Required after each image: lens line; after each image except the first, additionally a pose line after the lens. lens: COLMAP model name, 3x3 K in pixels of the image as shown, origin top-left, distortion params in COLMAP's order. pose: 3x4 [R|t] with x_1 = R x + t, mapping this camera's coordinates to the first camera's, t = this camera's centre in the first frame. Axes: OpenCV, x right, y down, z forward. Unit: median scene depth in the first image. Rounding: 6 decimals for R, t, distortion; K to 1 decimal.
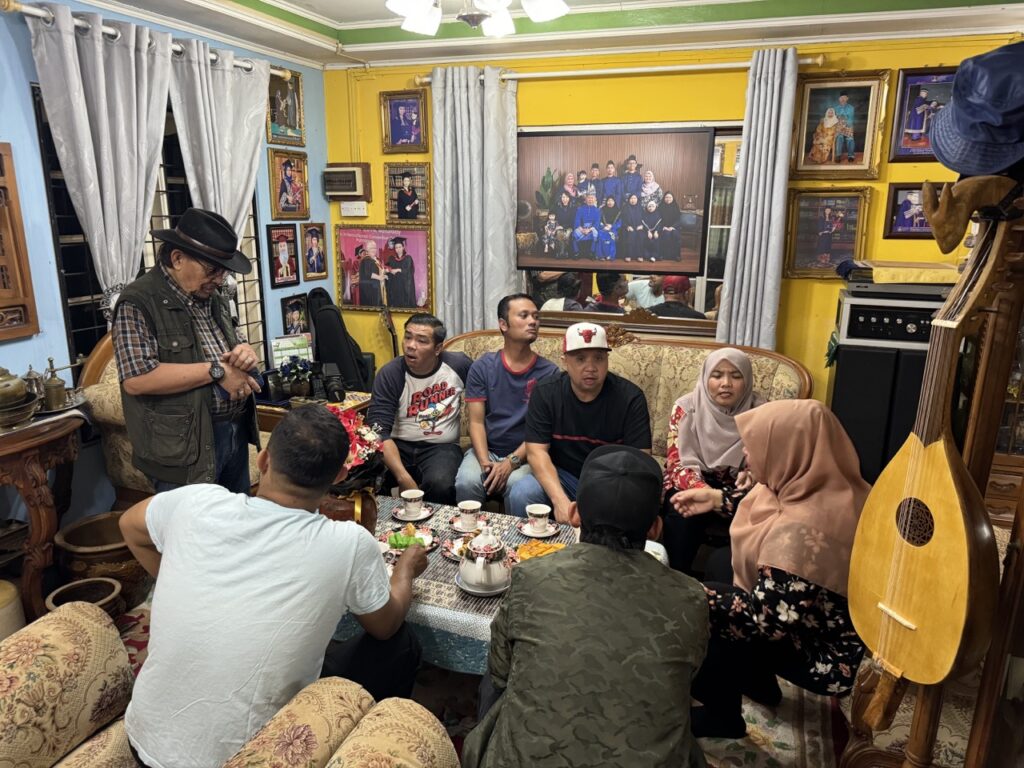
lens RADIAL K [[728.0, 0, 506.3], [0, 728.0, 394.2], [0, 0, 1]] dist [0.034281, -0.035960]
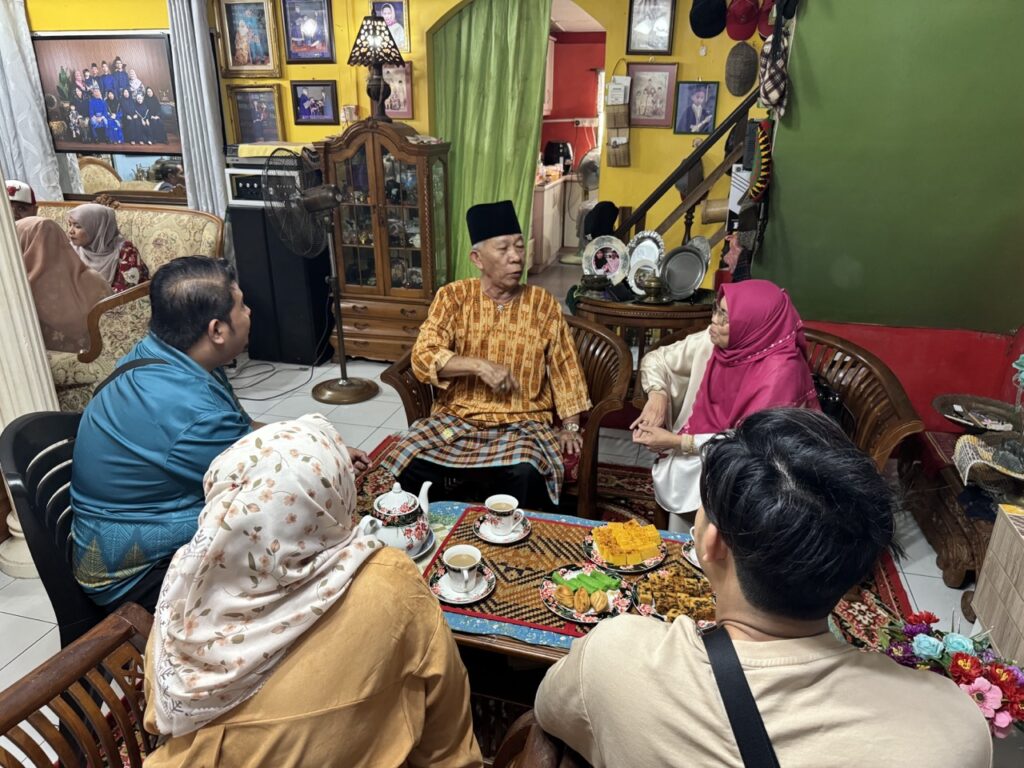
lens RADIAL K [[728.0, 0, 503.3], [0, 728.0, 385.6], [0, 0, 1]] dist [0.034281, -0.035960]
pose [[0.997619, -0.024595, 0.064431, 0.727572], [0.017397, 0.993782, 0.109979, 0.104448], [-0.066735, -0.108596, 0.991843, -0.345316]]
